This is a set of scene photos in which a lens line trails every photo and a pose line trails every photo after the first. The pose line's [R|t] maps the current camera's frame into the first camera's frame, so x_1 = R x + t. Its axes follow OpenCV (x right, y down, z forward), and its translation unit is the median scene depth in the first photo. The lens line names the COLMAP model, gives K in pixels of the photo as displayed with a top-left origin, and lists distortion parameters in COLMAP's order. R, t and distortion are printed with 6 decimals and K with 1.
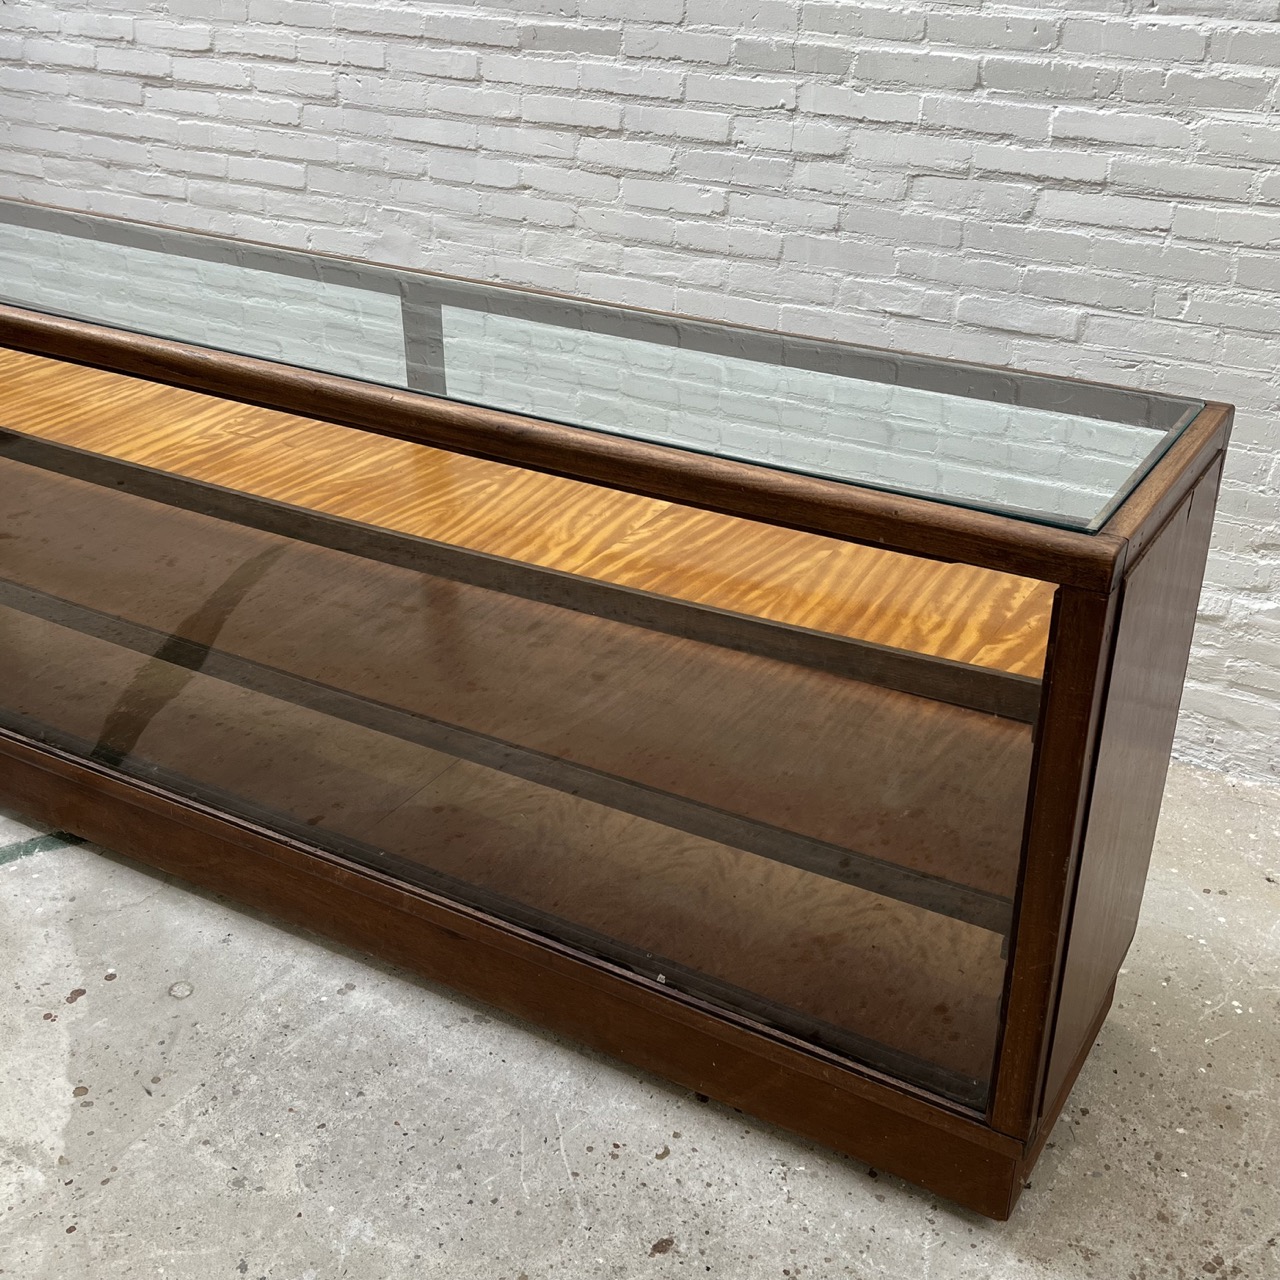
lens RADIAL K [[1584.6, 0, 634.1], [0, 1584.6, 627.8], [0, 0, 1]] dist [0.032944, 0.000000]
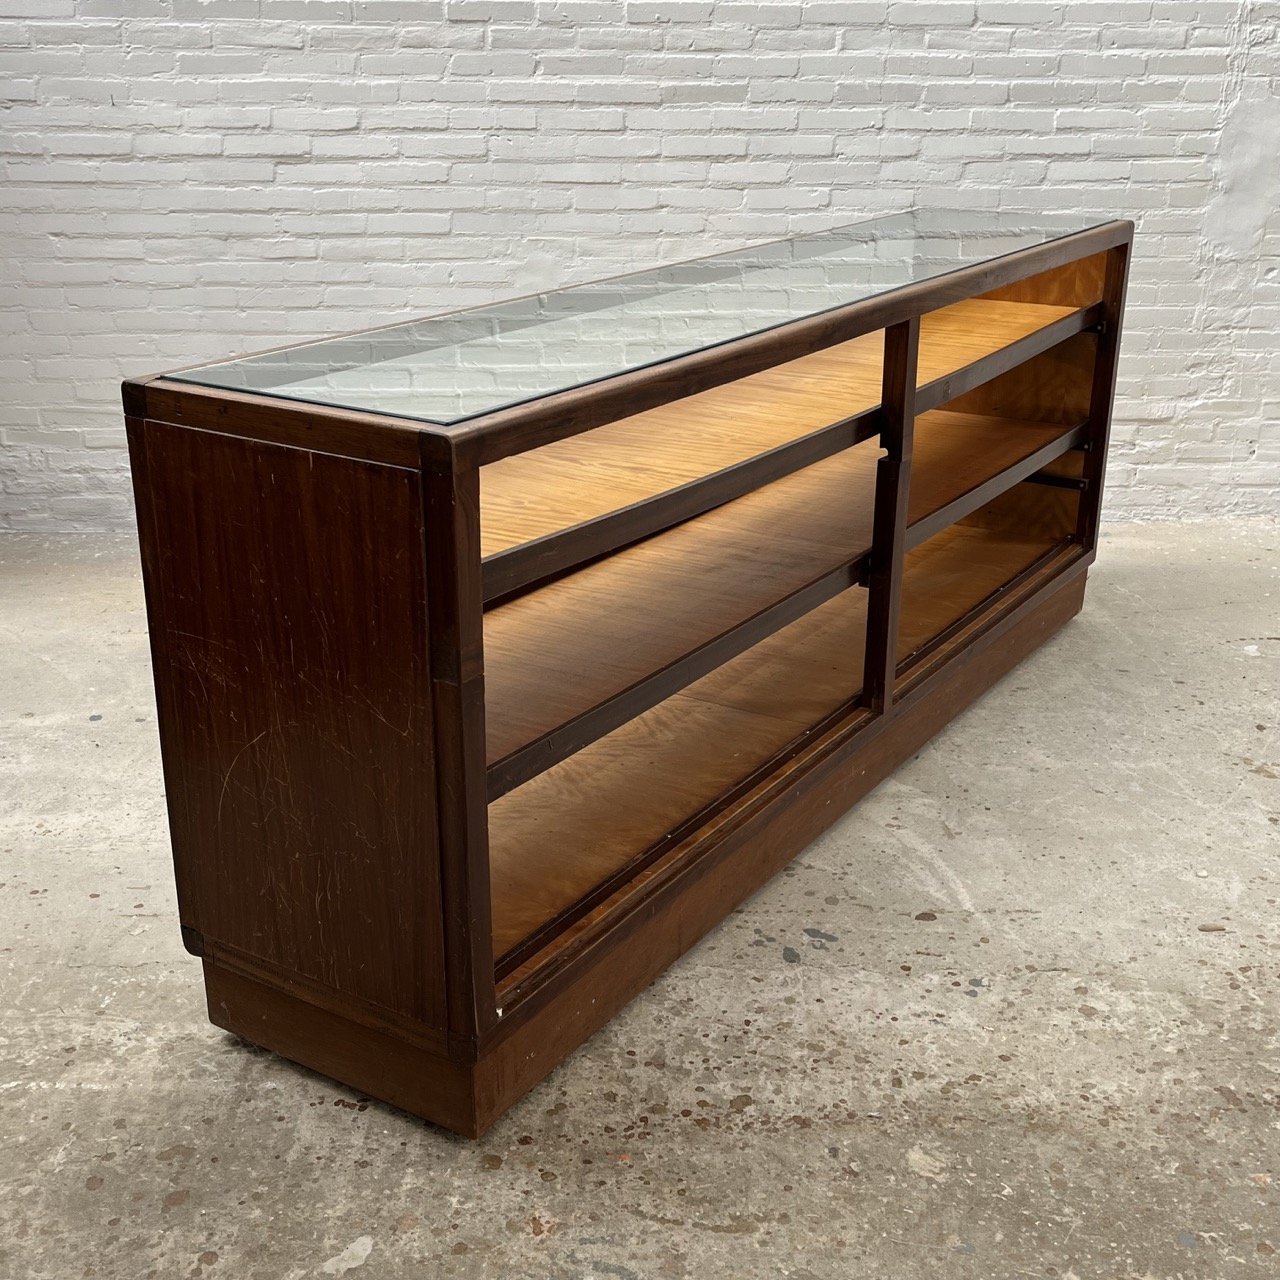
lens RADIAL K [[1584.6, 0, 616.7], [0, 1584.6, 638.9], [0, 0, 1]] dist [0.032944, 0.000000]
pose [[0.846591, -0.192485, 0.496219, -0.902286], [0.247857, 0.967631, -0.047518, 0.140367], [-0.471010, 0.163220, 0.866896, -0.091928]]
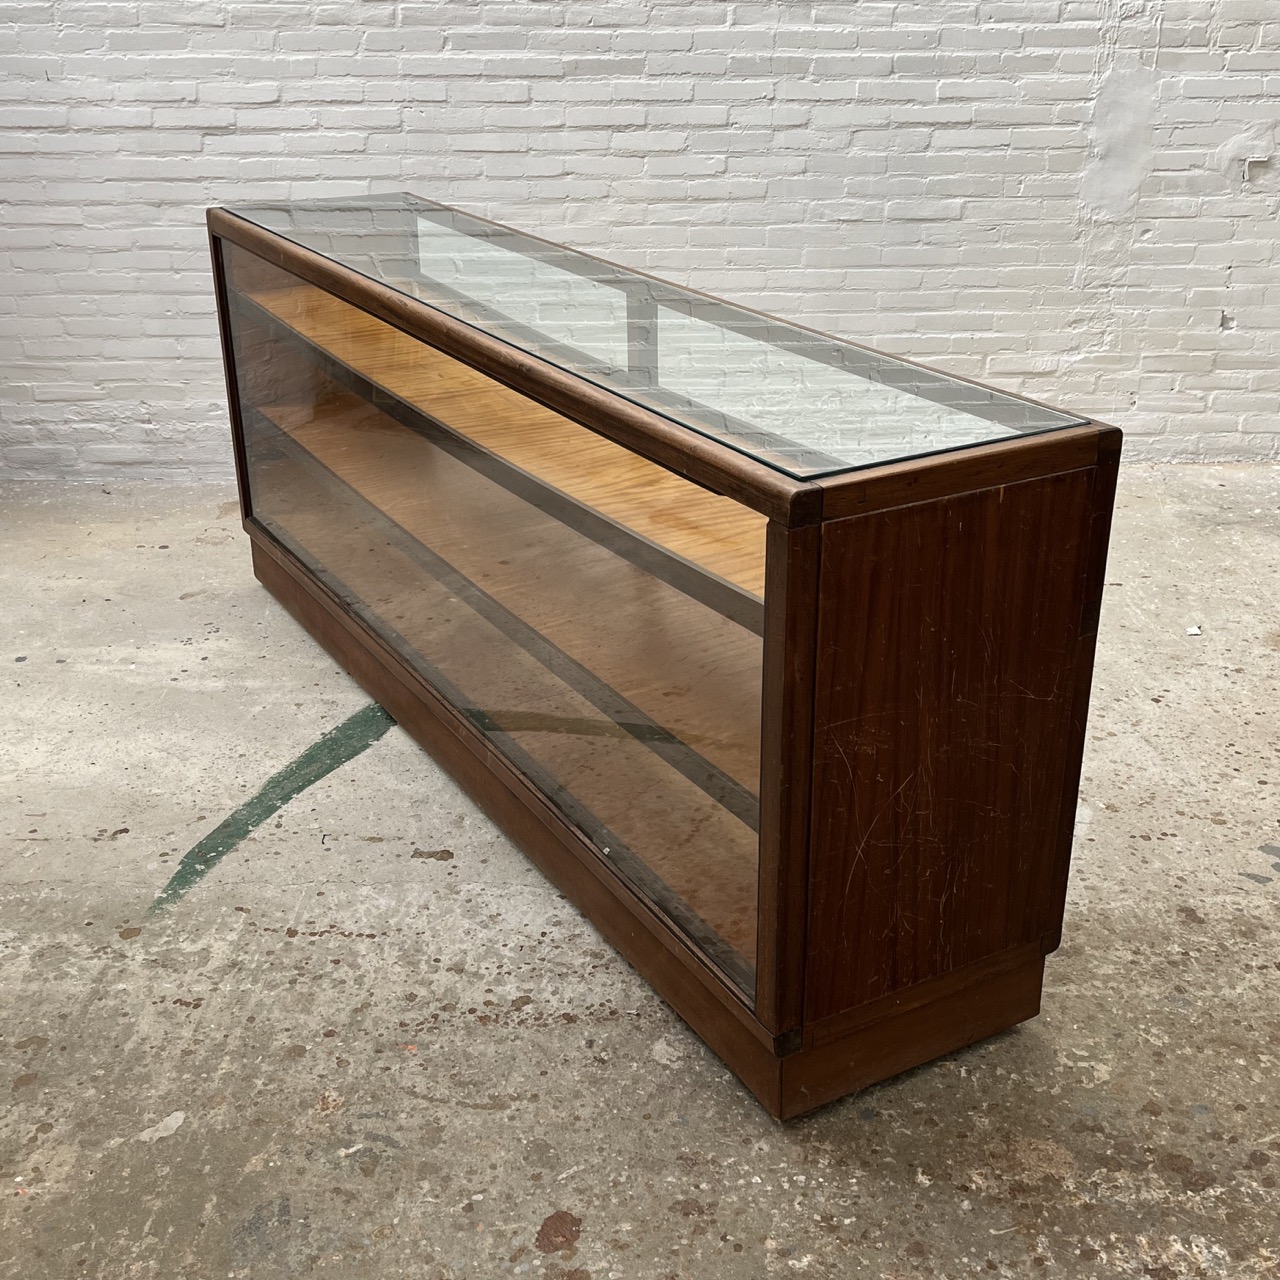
lens RADIAL K [[1584.6, 0, 634.9], [0, 1584.6, 627.5], [0, 0, 1]] dist [0.032944, 0.000000]
pose [[0.854578, -0.214830, 0.472805, -0.839376], [0.246949, 0.969010, -0.006059, 0.151734], [-0.456851, 0.121937, 0.881146, -0.252153]]
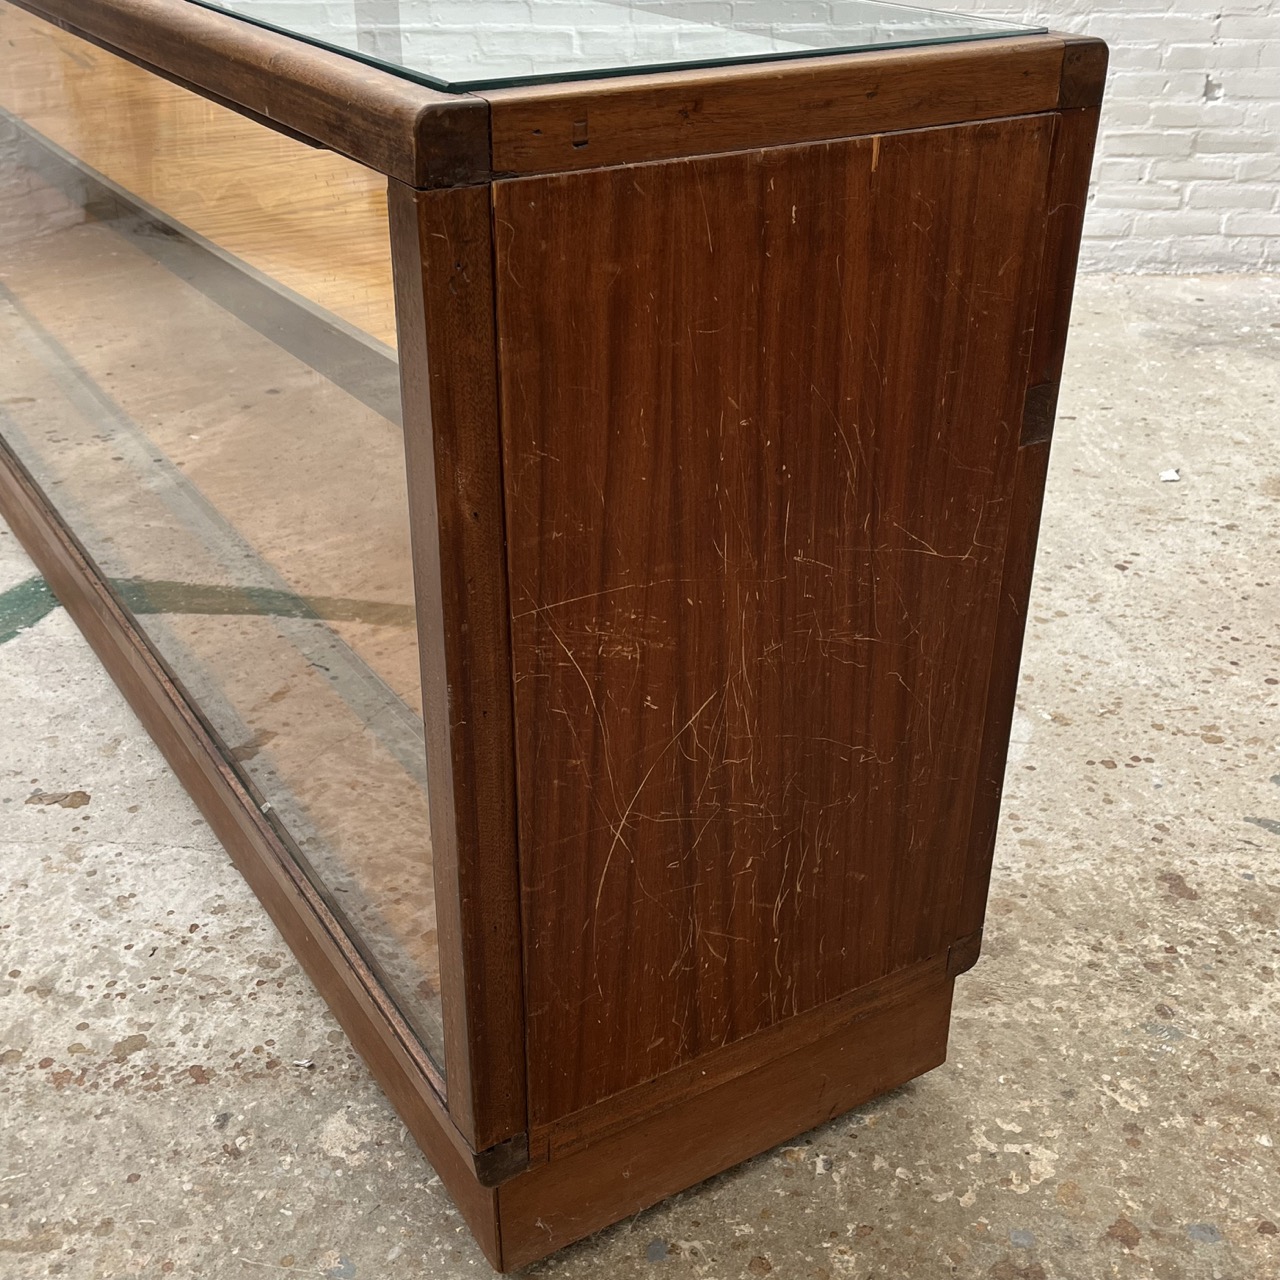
lens RADIAL K [[1584.6, 0, 628.6], [0, 1584.6, 632.0], [0, 0, 1]] dist [0.032944, 0.000000]
pose [[0.838240, -0.255687, 0.481641, -0.614150], [0.248719, 0.965301, 0.079578, 0.190651], [-0.485275, 0.053088, 0.872748, -0.007031]]
